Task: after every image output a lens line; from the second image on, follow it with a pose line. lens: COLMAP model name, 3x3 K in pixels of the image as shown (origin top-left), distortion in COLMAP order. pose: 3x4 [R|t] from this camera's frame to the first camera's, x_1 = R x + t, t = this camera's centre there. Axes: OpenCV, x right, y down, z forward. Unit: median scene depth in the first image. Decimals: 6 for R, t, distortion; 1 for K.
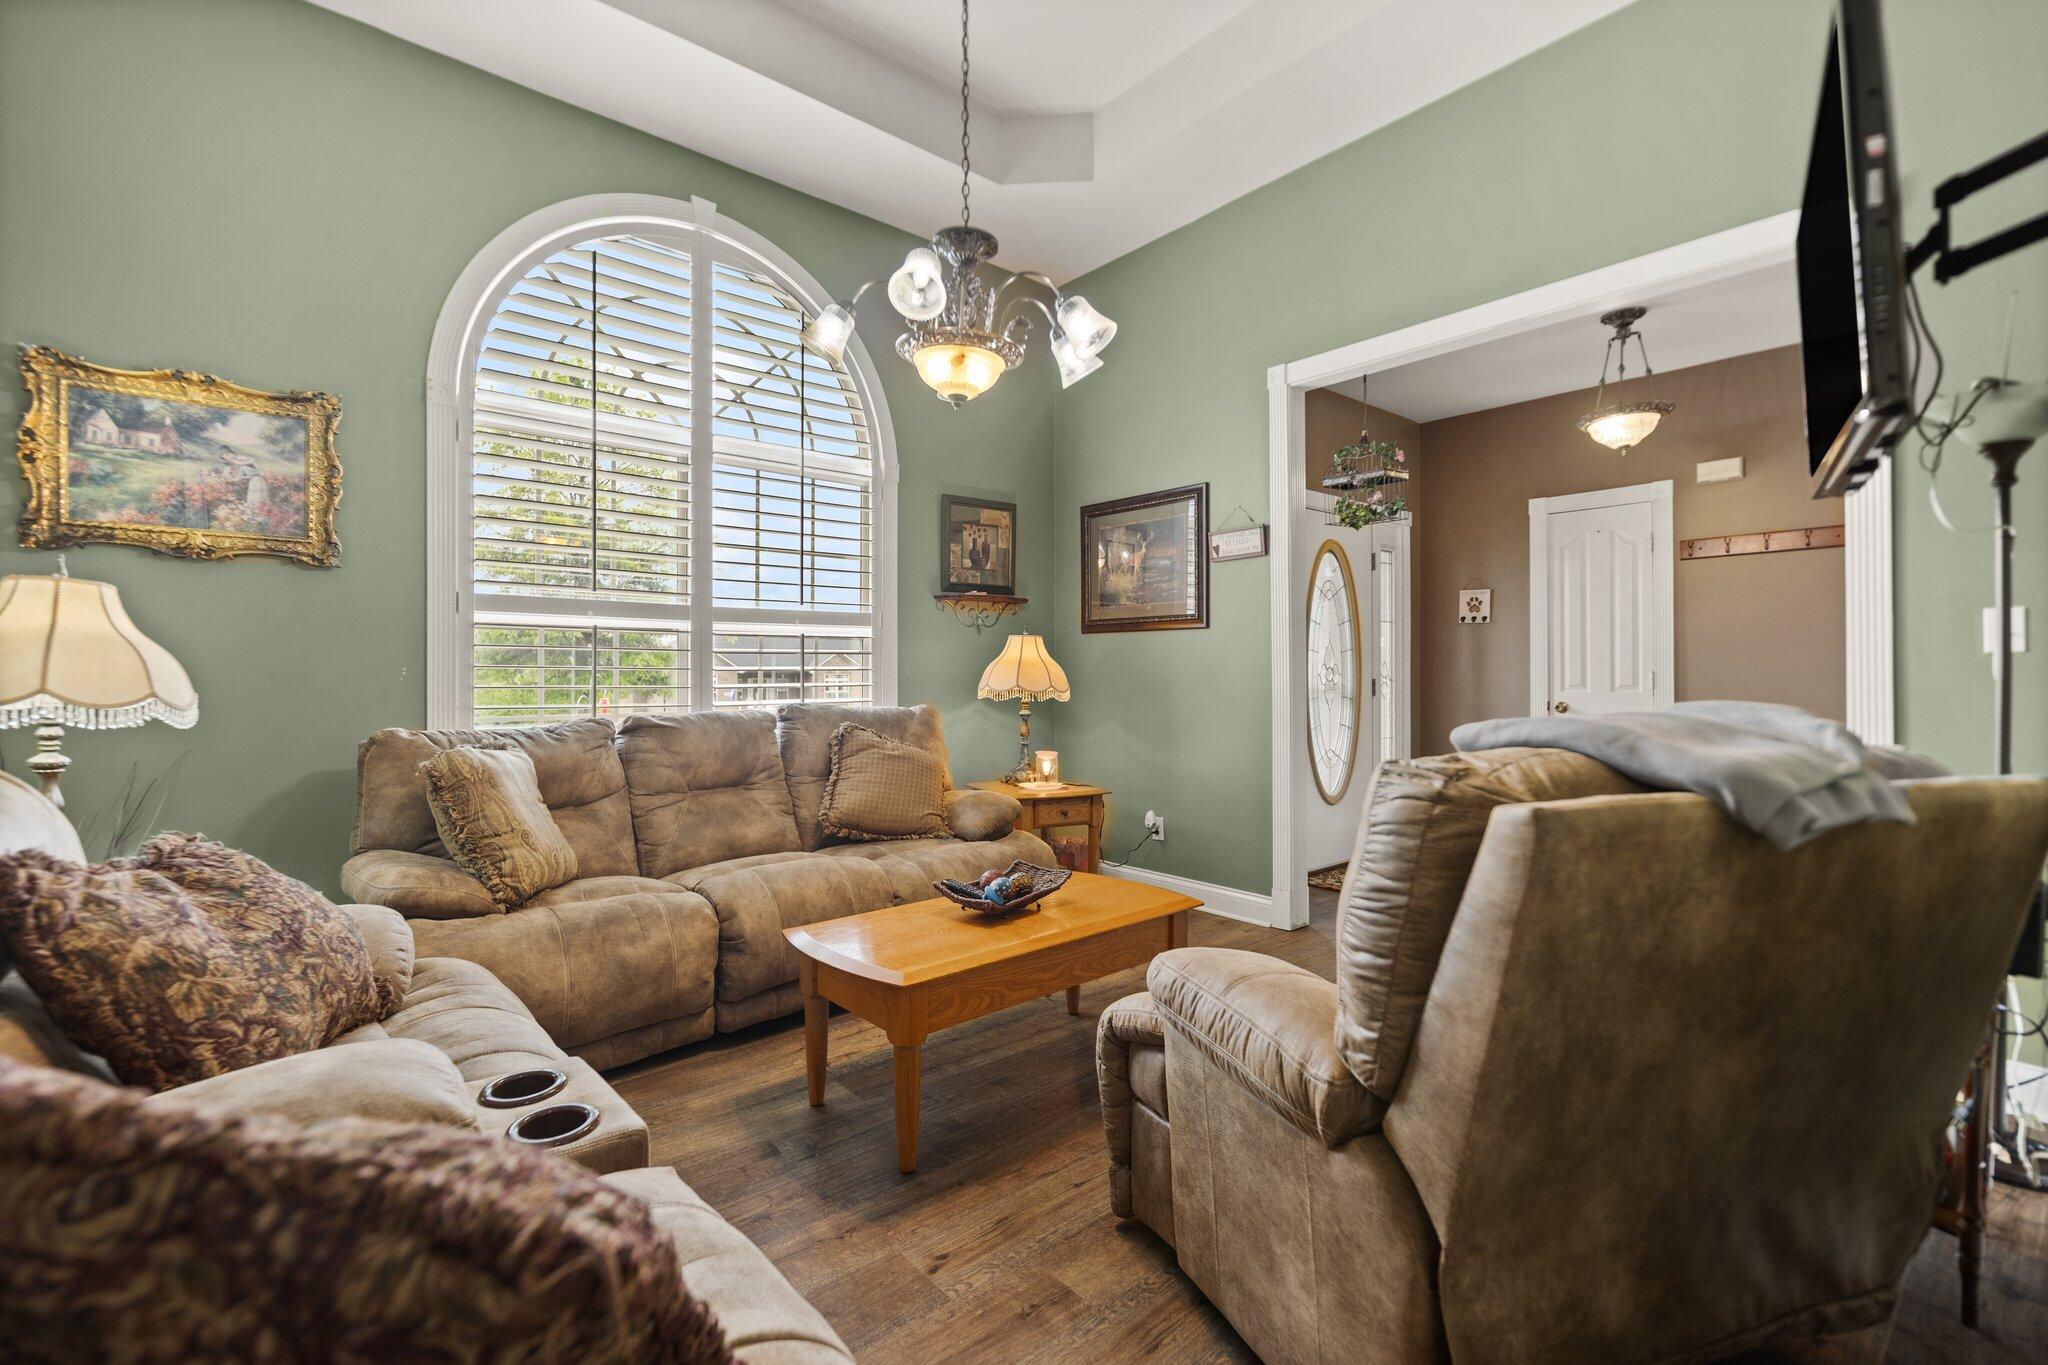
lens RADIAL K [[890.1, 0, 1017.0], [0, 890.1, 672.9], [0, 0, 1]] dist [-0.000371, 0.000223]
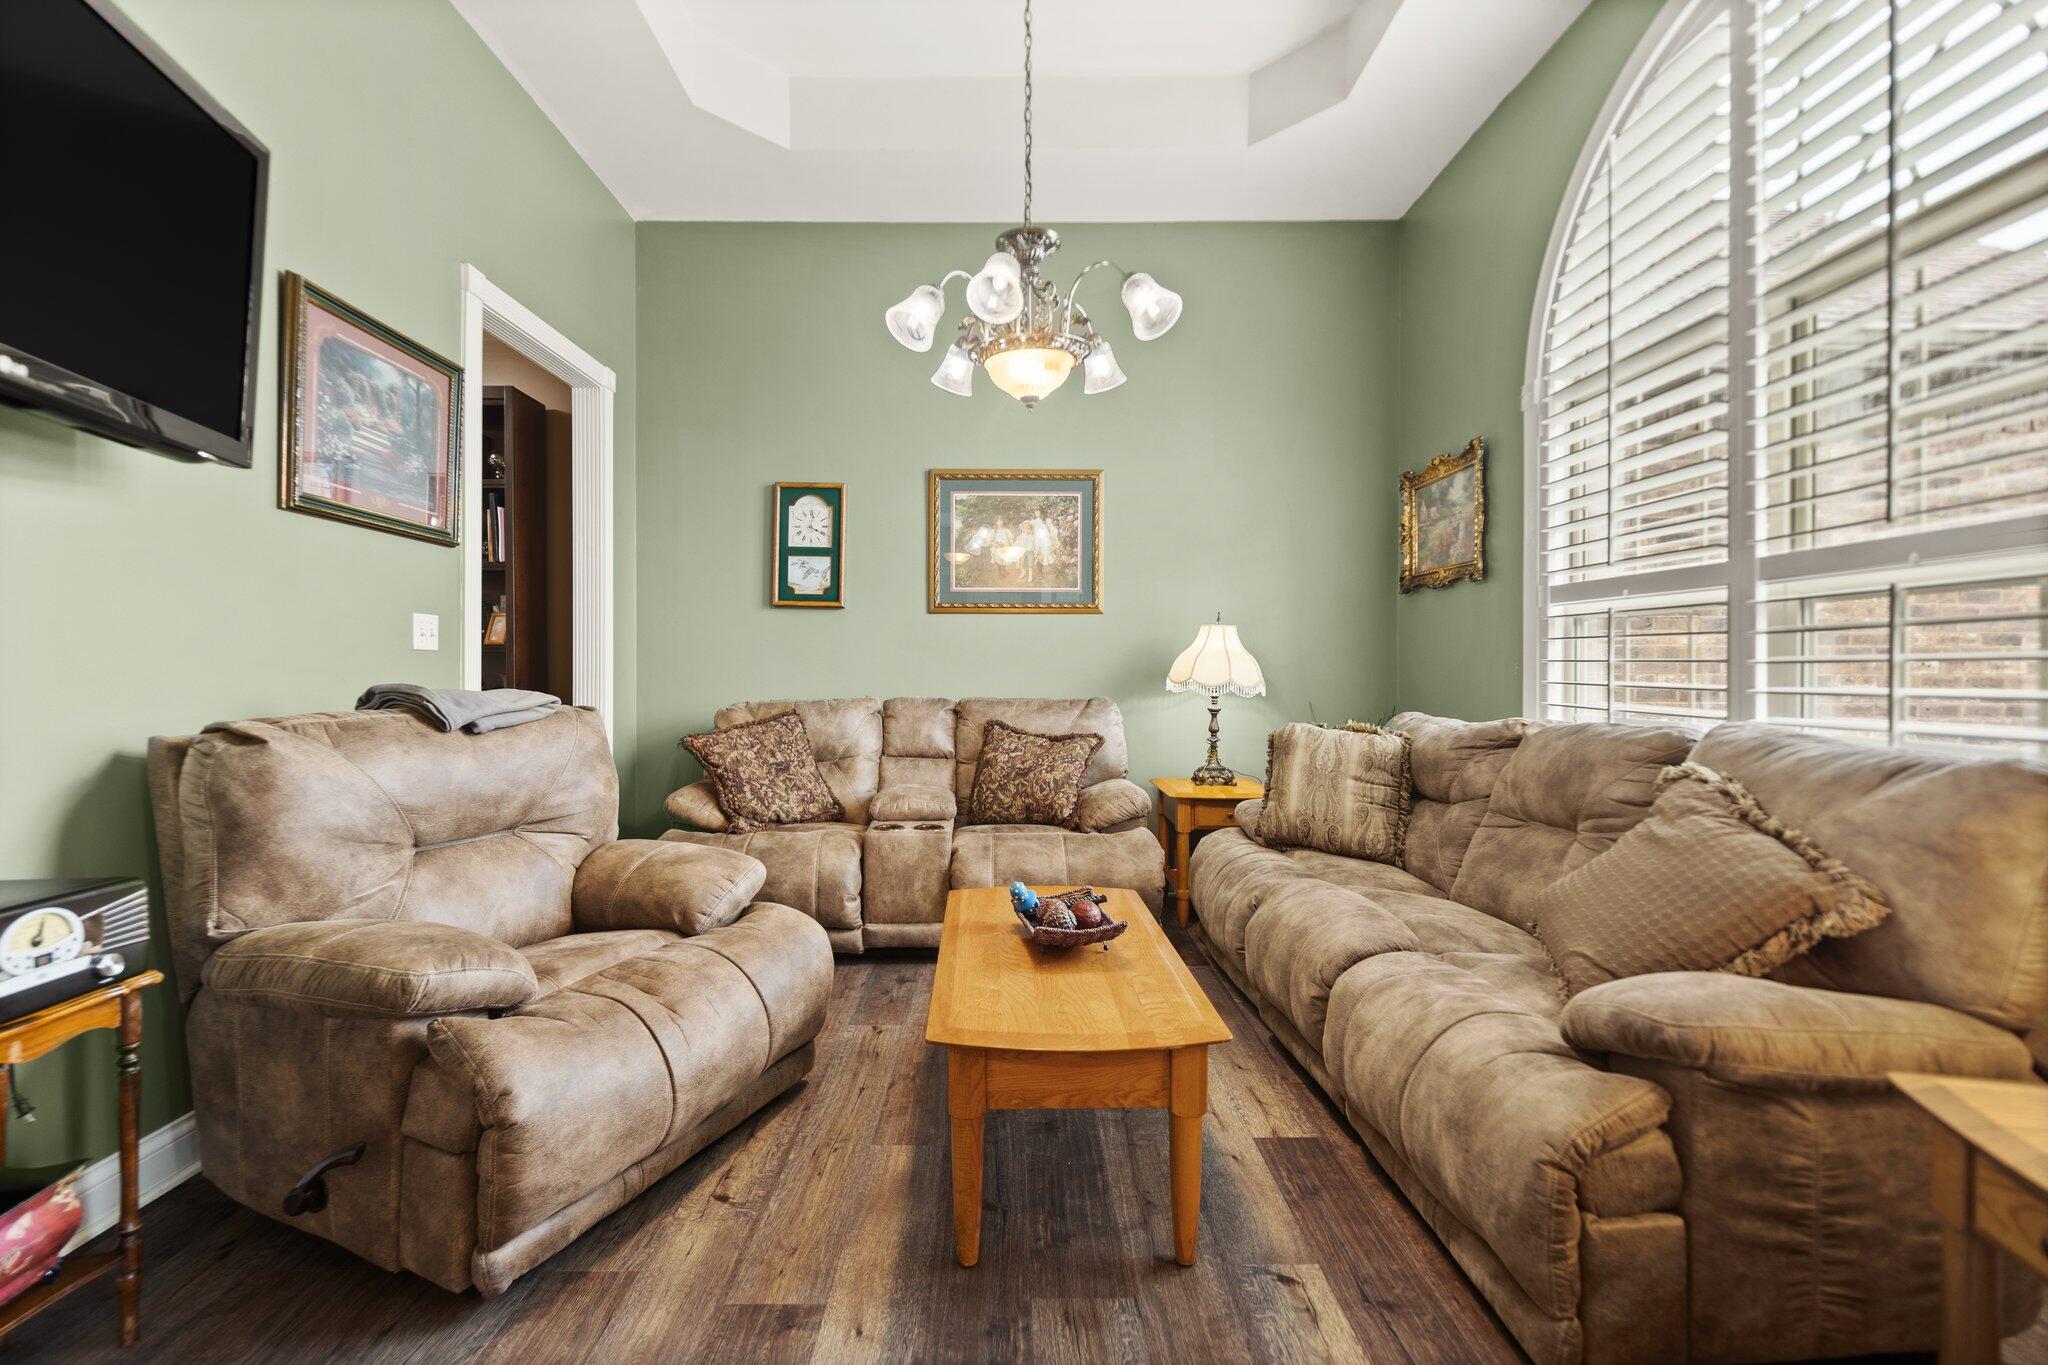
lens RADIAL K [[904.7, 0, 993.9], [0, 904.7, 674.7], [0, 0, 1]] dist [0.001039, -0.000041]
pose [[-0.649550, 0.004965, -0.760302, 0.478146], [0.001954, 0.999986, 0.004860, 0.001149], [0.760316, 0.001671, -0.649551, 1.039160]]
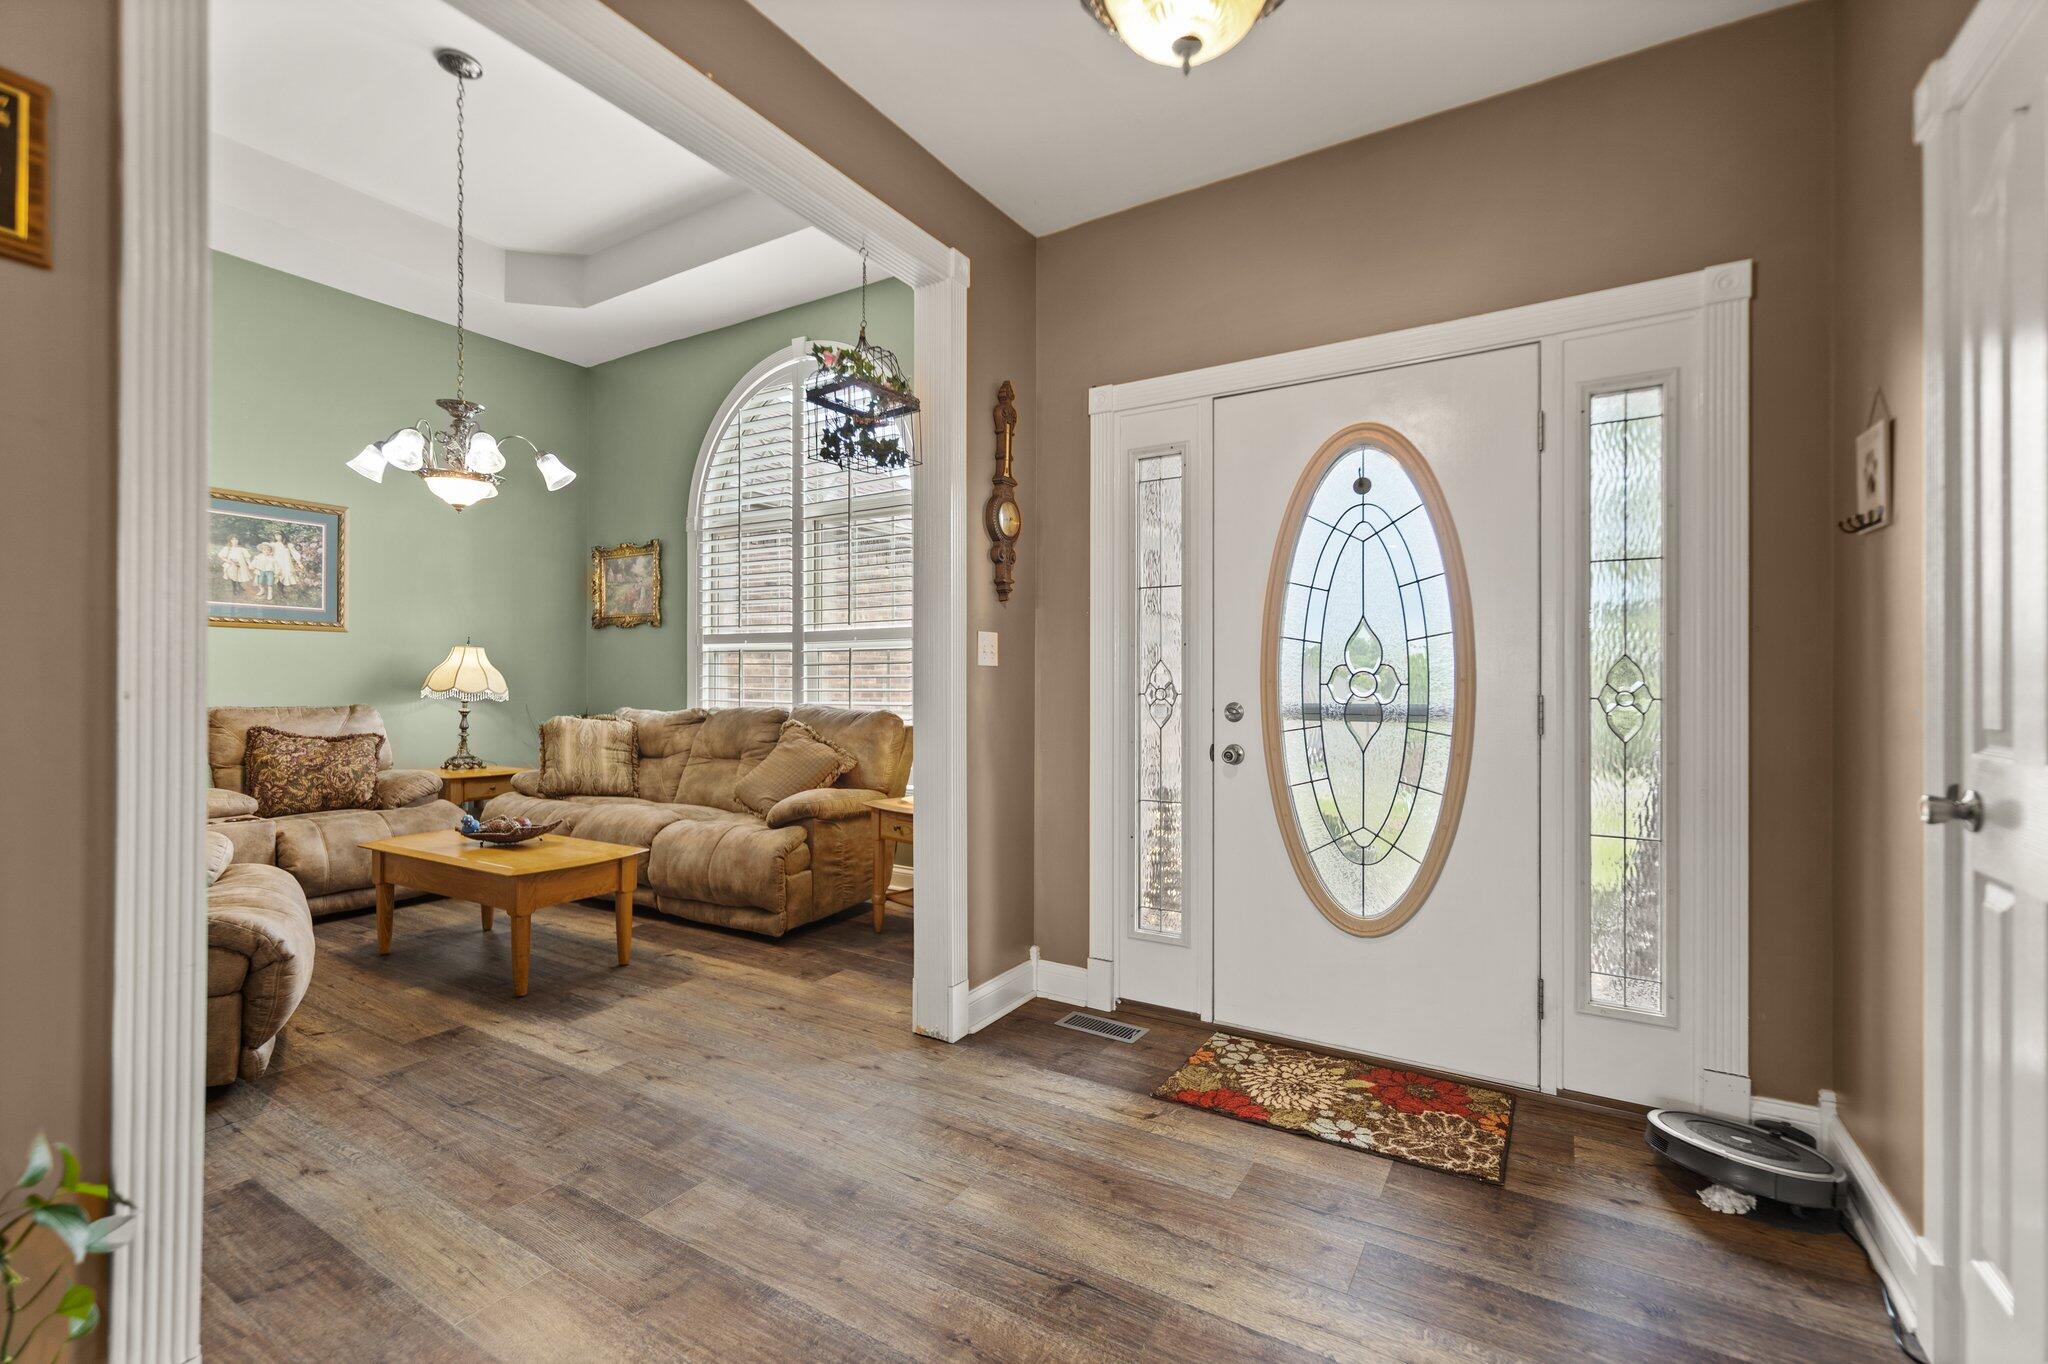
lens RADIAL K [[887.6, 0, 1008.1], [0, 887.6, 677.3], [0, 0, 1]] dist [0.000994, 0.000225]
pose [[0.299646, -0.004123, -0.954041, 1.091139], [0.000655, 0.999991, -0.004116, 0.001520], [0.954050, 0.000608, 0.299646, 0.920473]]
